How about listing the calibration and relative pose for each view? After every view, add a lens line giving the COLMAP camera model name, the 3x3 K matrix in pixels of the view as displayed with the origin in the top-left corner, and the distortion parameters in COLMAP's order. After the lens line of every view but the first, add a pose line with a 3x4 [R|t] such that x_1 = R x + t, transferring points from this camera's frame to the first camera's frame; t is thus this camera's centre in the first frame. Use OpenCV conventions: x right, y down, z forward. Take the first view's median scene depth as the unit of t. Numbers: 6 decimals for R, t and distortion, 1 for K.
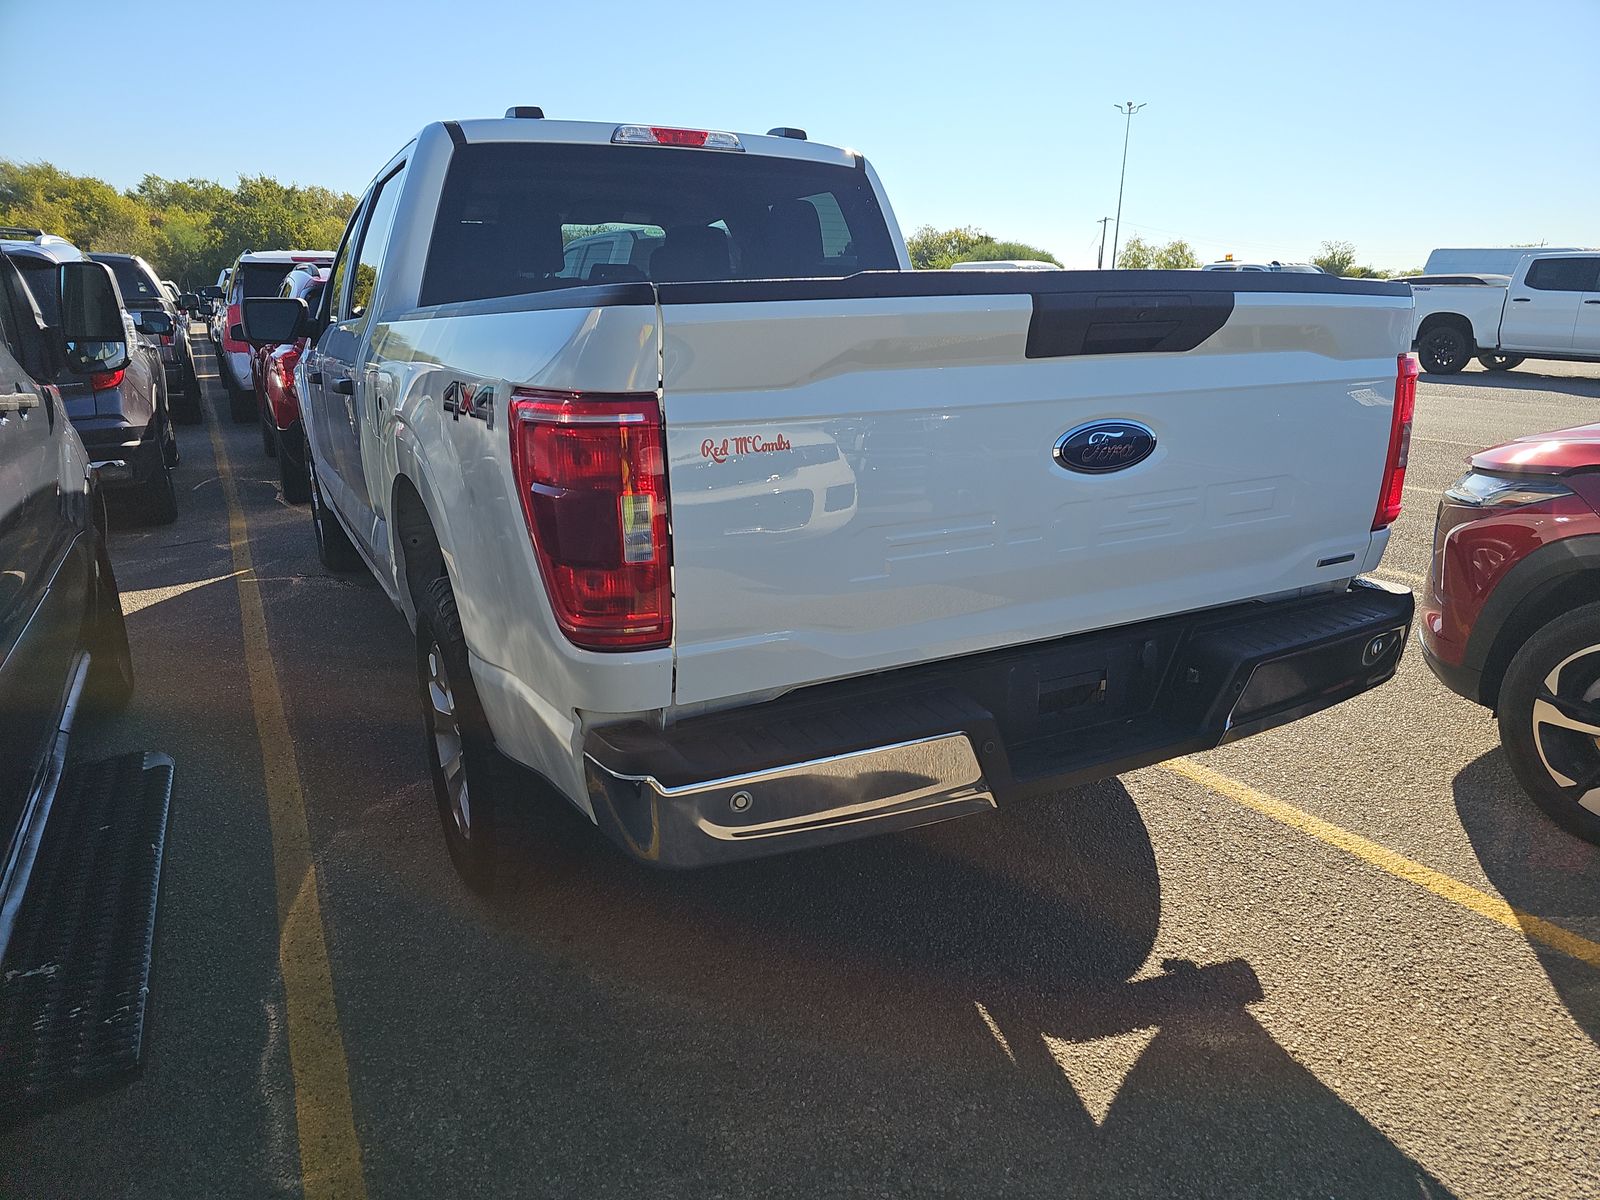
lens RADIAL K [[1075.3, 0, 863.8], [0, 1075.3, 603.9], [0, 0, 1]] dist [0.034755, -0.038134]
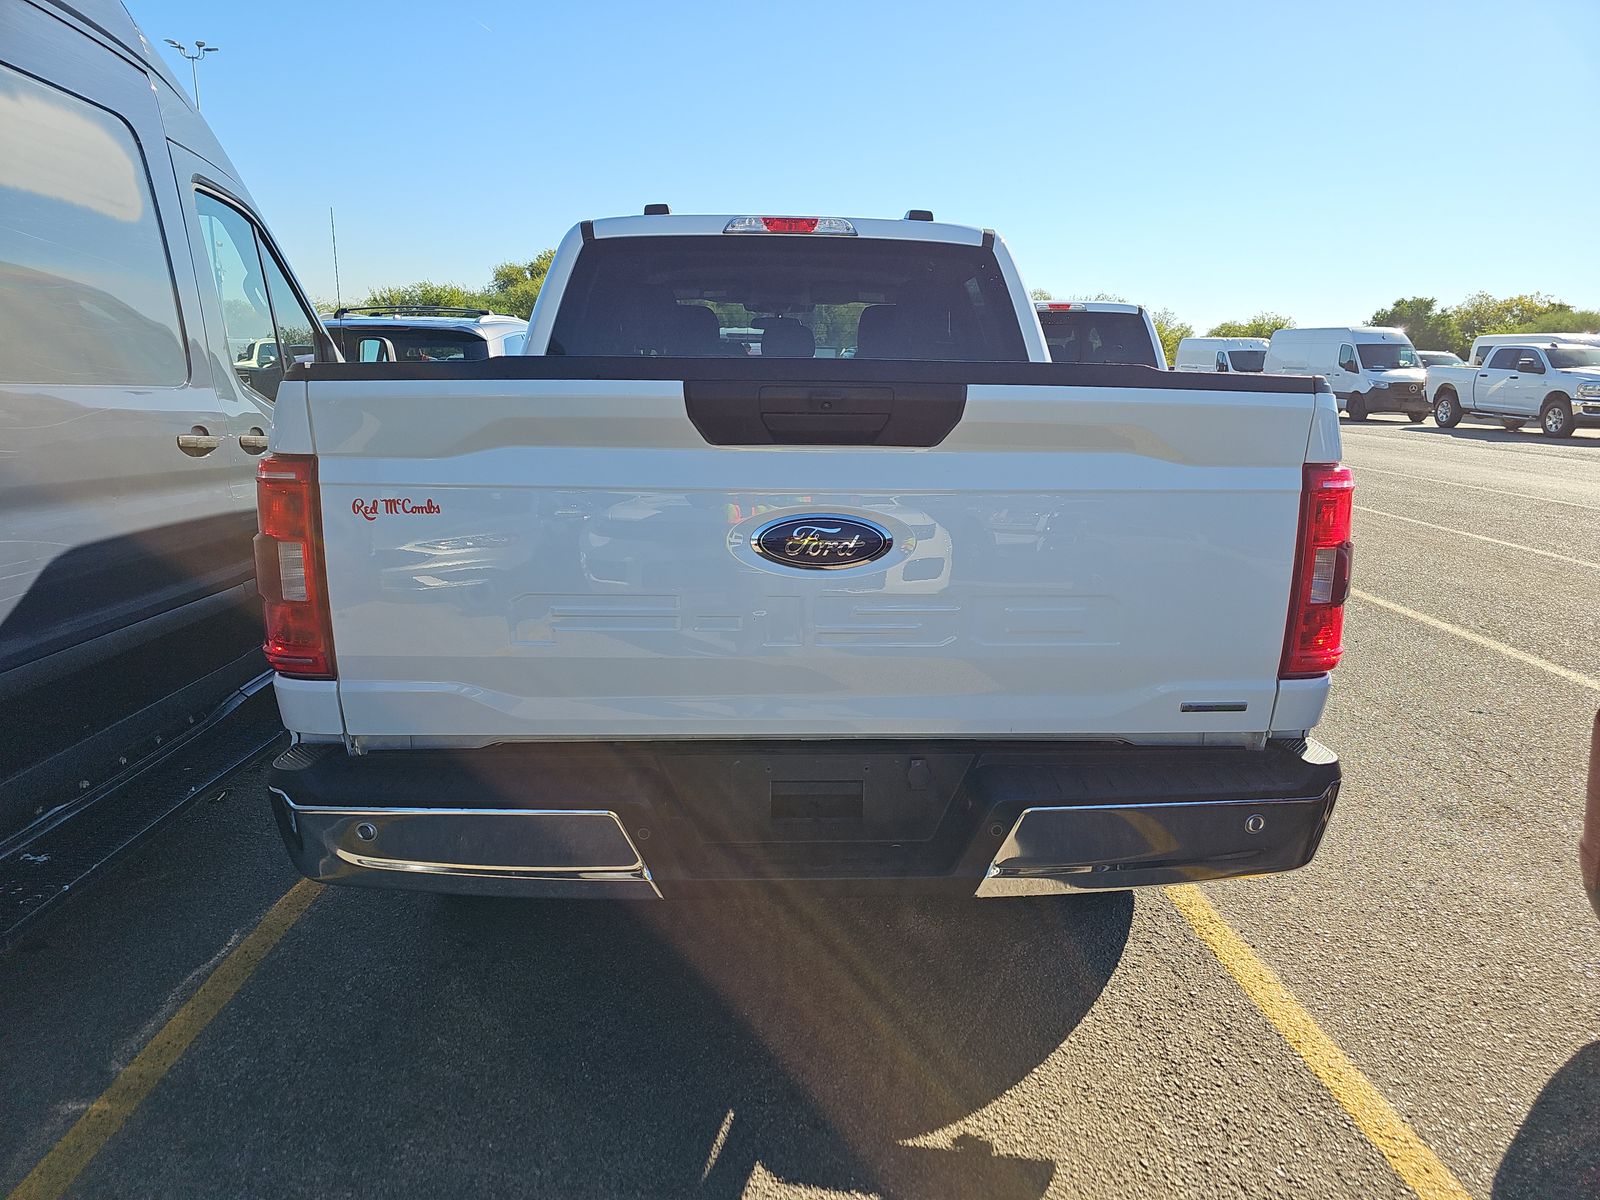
lens RADIAL K [[1100.4, 0, 831.6], [0, 1100.4, 611.0], [0, 0, 1]] dist [0.037076, -0.052522]
pose [[0.893044, 0.111282, -0.435991, 0.373653], [-0.137471, 0.990085, -0.028875, -0.033954], [0.428455, 0.085722, 0.899488, 0.082333]]
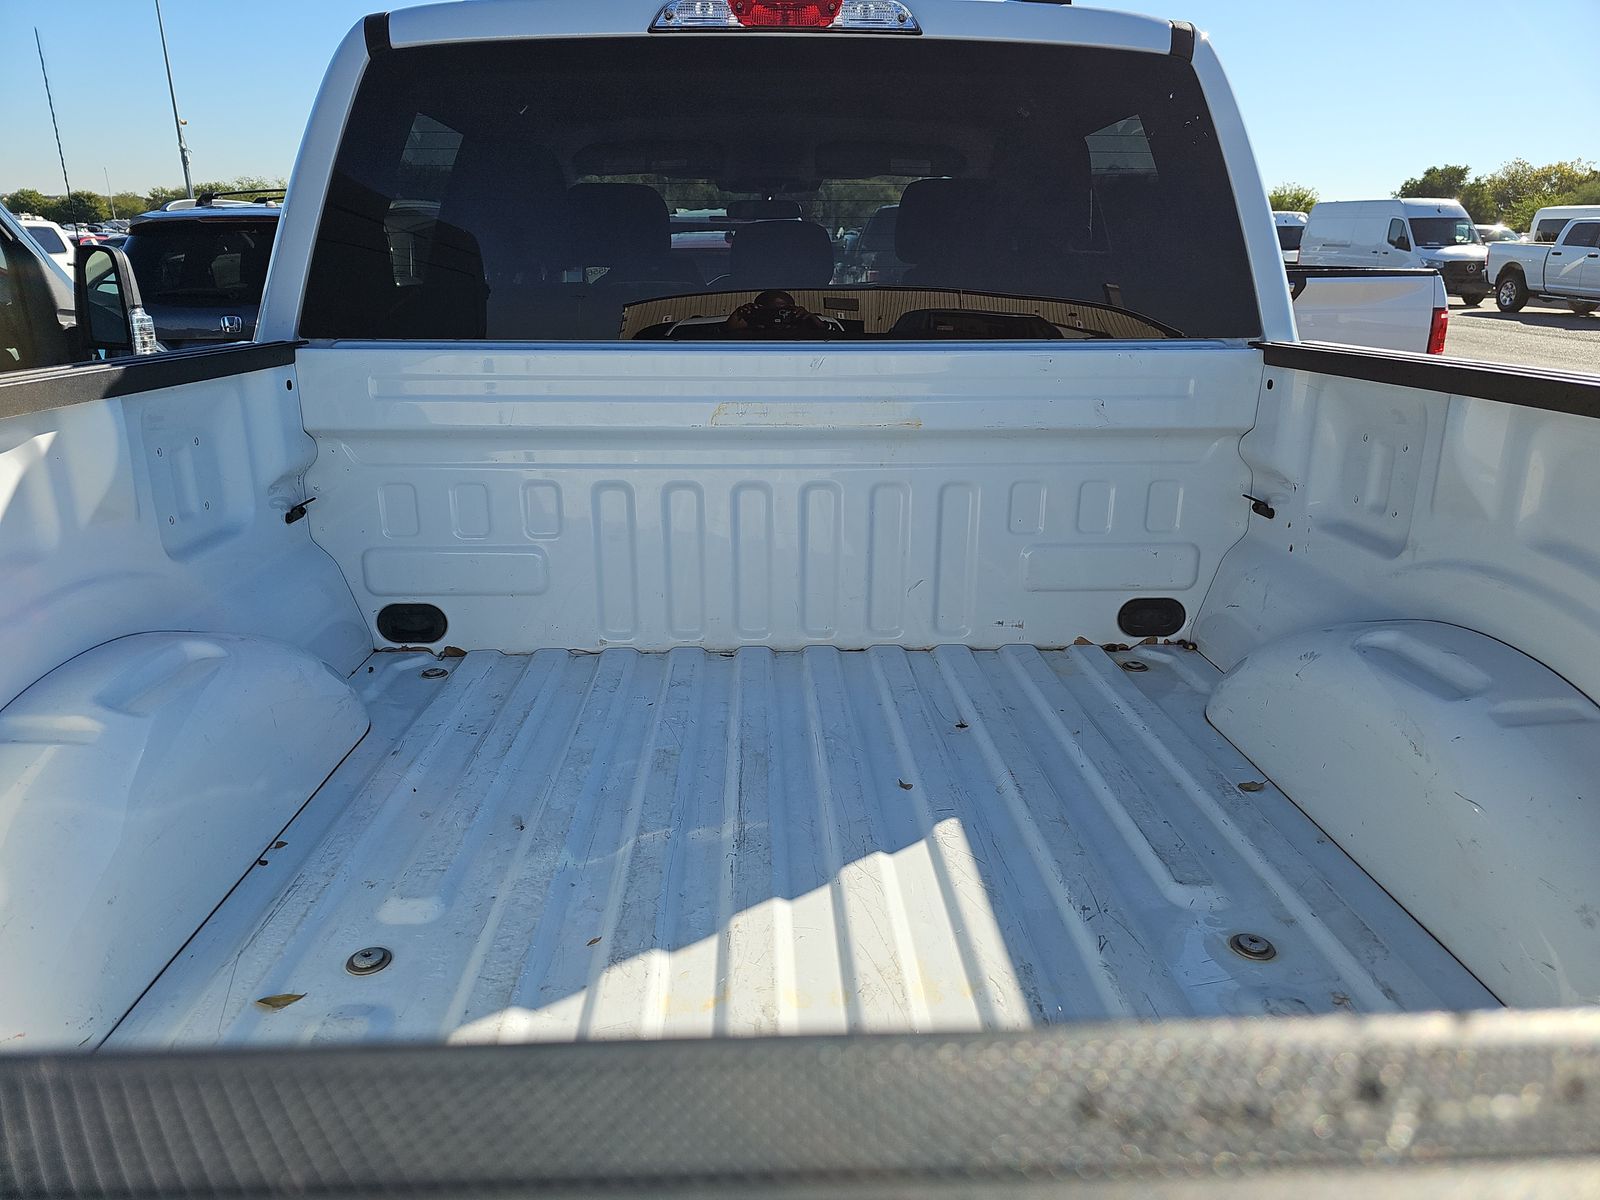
lens RADIAL K [[1092.8, 0, 800.0], [0, 1092.8, 600.0], [0, 0, 1]] dist [0.031183, -0.039428]
pose [[0.880942, 0.150716, -0.448583, 0.113639], [-0.134275, 0.988577, 0.068449, -0.189662], [0.453775, -0.000066, 0.891116, 0.531738]]
